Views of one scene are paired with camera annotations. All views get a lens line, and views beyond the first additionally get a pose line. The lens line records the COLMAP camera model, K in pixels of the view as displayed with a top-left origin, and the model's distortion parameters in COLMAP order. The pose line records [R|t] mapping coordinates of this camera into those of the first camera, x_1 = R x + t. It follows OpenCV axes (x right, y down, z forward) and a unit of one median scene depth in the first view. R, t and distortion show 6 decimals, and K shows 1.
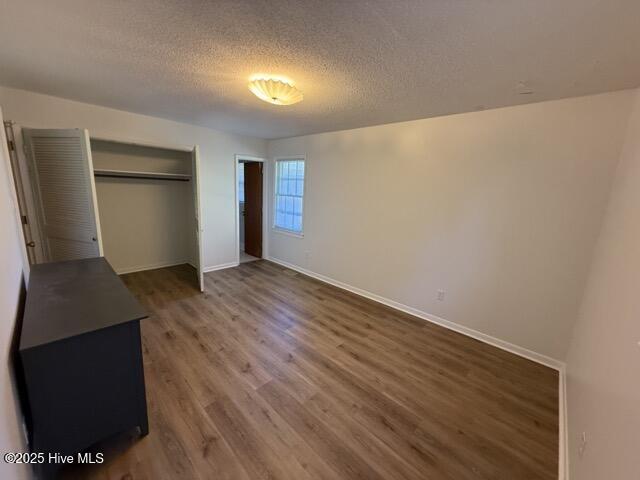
lens RADIAL K [[254.0, 0, 320.8], [0, 254.0, 241.7], [0, 0, 1]] dist [-0.003189, 0.000318]
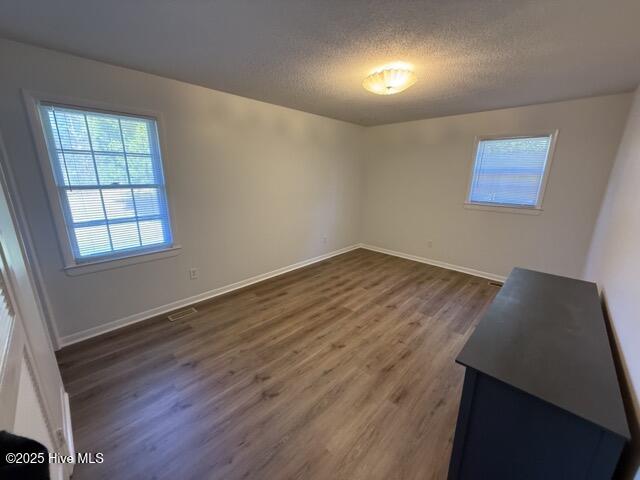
lens RADIAL K [[254.0, 0, 321.1], [0, 254.0, 238.3], [0, 0, 1]] dist [-0.003189, 0.000318]
pose [[0.012973, -0.298033, 0.954467, -0.984704], [0.195266, 0.936925, 0.289901, -0.242689], [-0.980665, 0.182614, 0.070350, 0.940858]]
